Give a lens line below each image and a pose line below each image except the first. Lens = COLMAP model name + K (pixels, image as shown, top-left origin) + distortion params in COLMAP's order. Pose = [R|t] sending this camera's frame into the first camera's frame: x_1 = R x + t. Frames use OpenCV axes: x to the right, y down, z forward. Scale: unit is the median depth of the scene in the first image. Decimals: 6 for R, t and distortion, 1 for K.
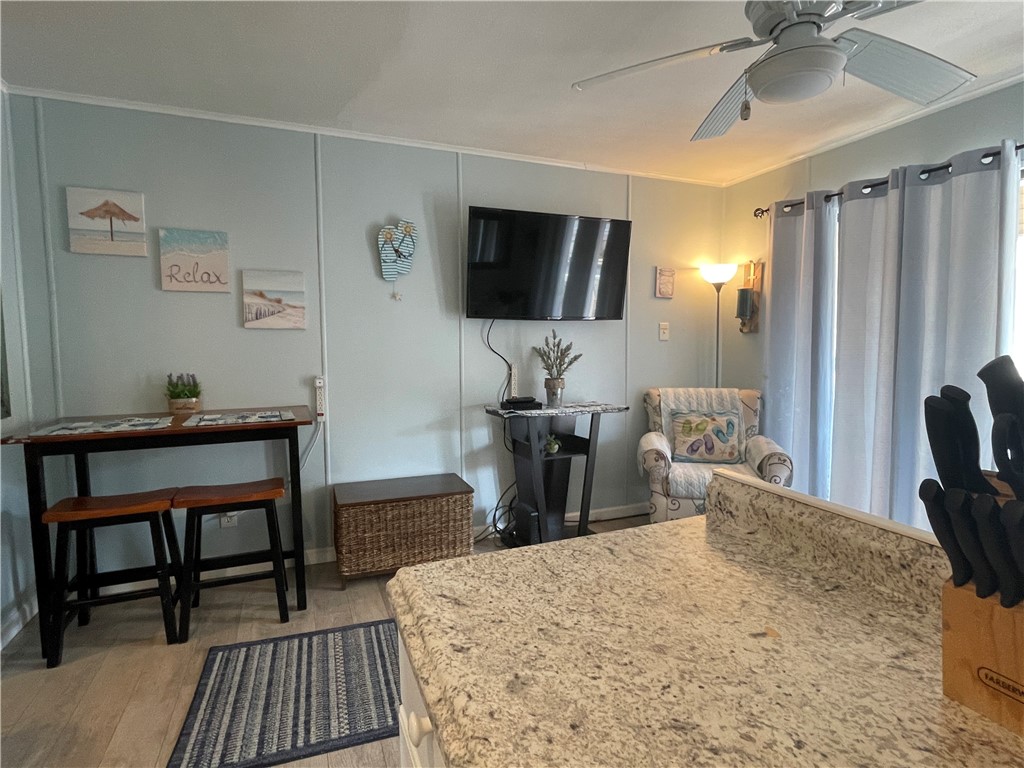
lens RADIAL K [[529.2, 0, 498.7], [0, 529.2, 382.6], [0, 0, 1]] dist [-0.008513, 0.004522]
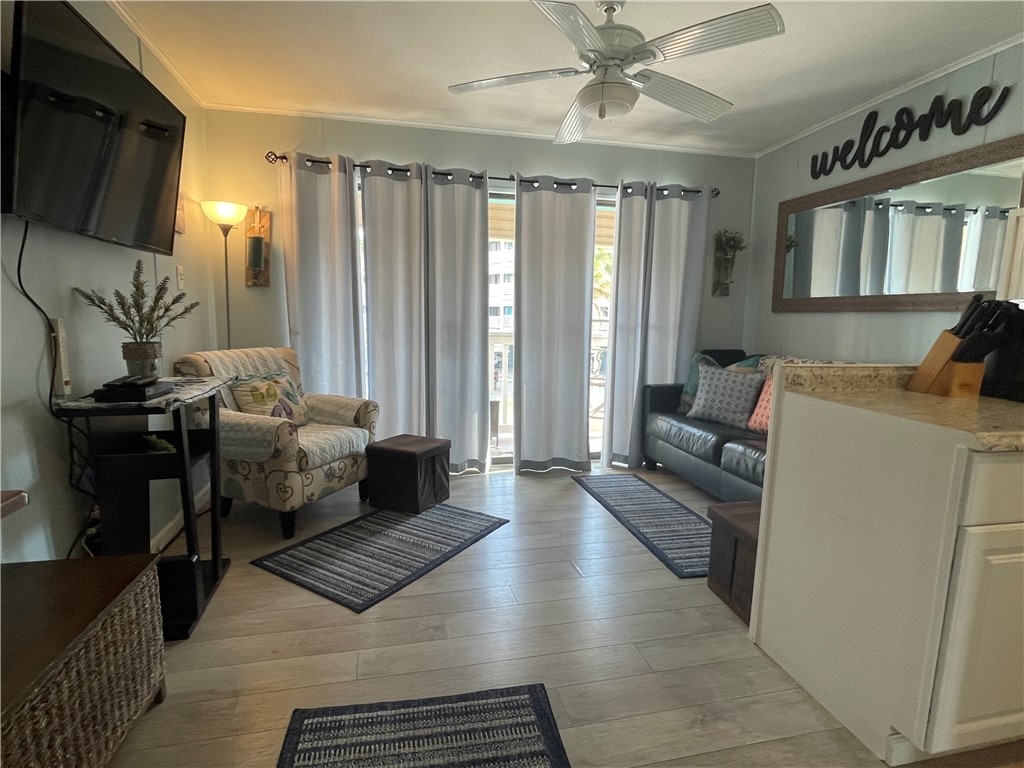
lens RADIAL K [[529.2, 0, 503.4], [0, 529.2, 384.5], [0, 0, 1]] dist [-0.008513, 0.004522]
pose [[0.148413, -0.119493, 0.981680, -0.464493], [0.058250, 0.992006, 0.111943, -0.004429], [-0.987208, 0.040569, 0.154187, 0.537295]]
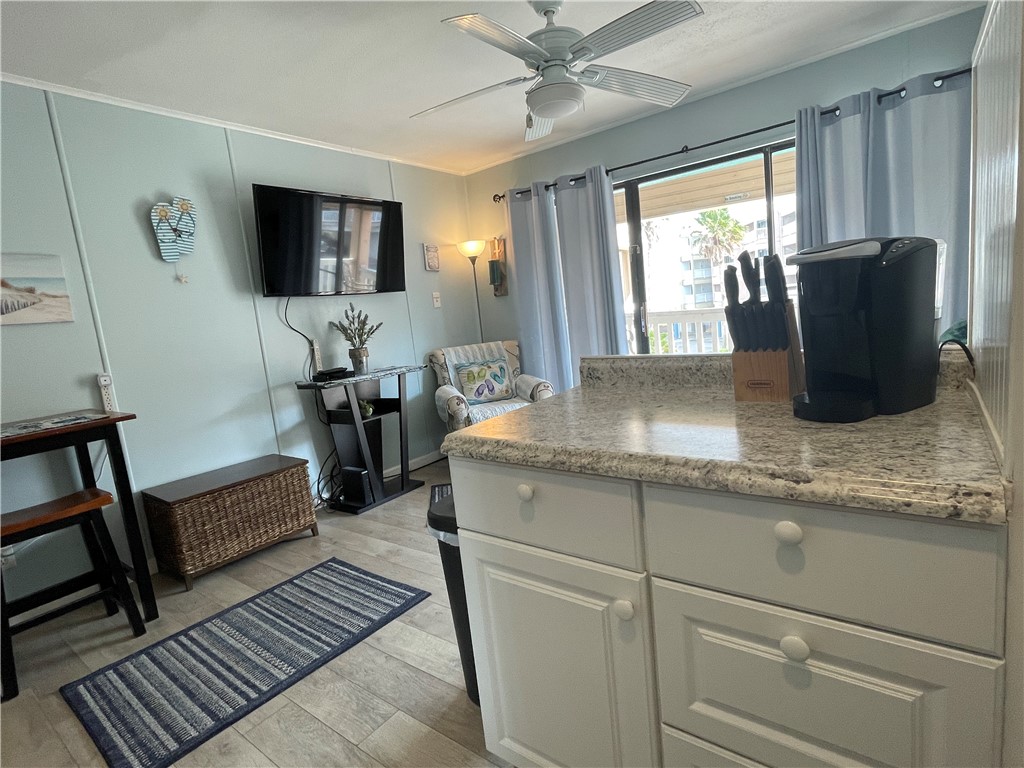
lens RADIAL K [[529.2, 0, 502.4], [0, 529.2, 381.1], [0, 0, 1]] dist [-0.008513, 0.004522]
pose [[0.857065, -0.146656, 0.493894, -0.197650], [0.135139, 0.989058, 0.059180, 0.037076], [-0.497169, 0.016023, 0.867506, -0.087843]]
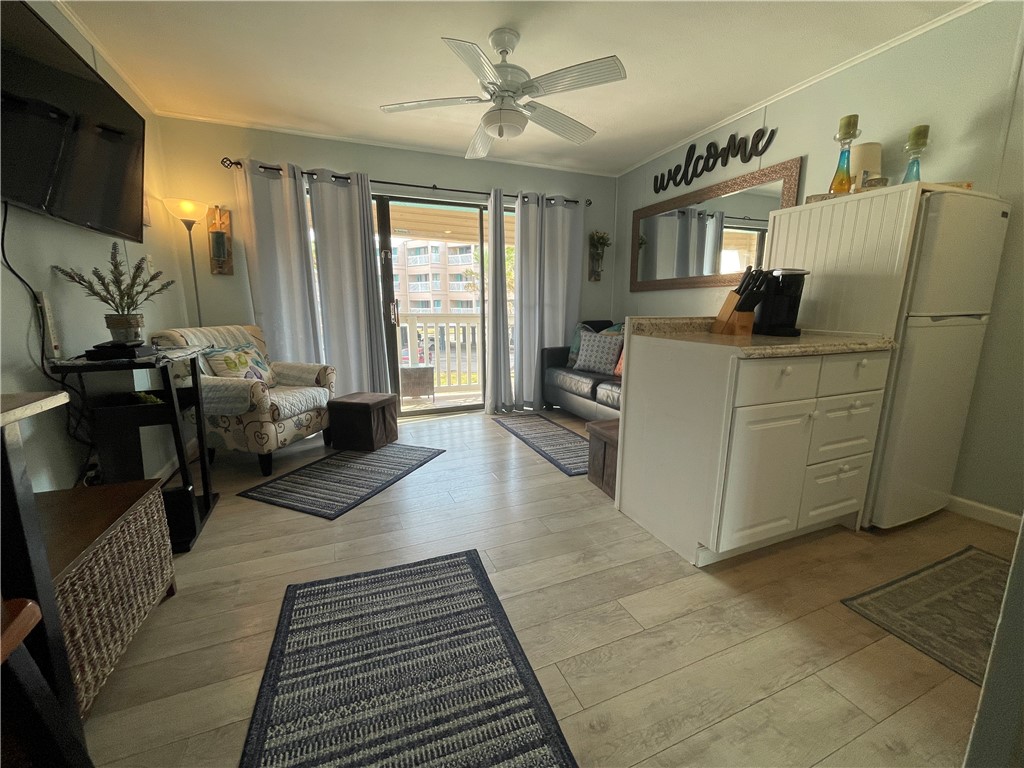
lens RADIAL K [[417.4, 0, 506.7], [0, 417.4, 385.1], [0, 0, 1]] dist [-0.002639, 0.000925]
pose [[-0.021525, -0.173945, 0.984520, -0.513038], [0.079832, 0.981305, 0.175122, 0.030926], [-0.996576, 0.082366, -0.007237, 0.533461]]
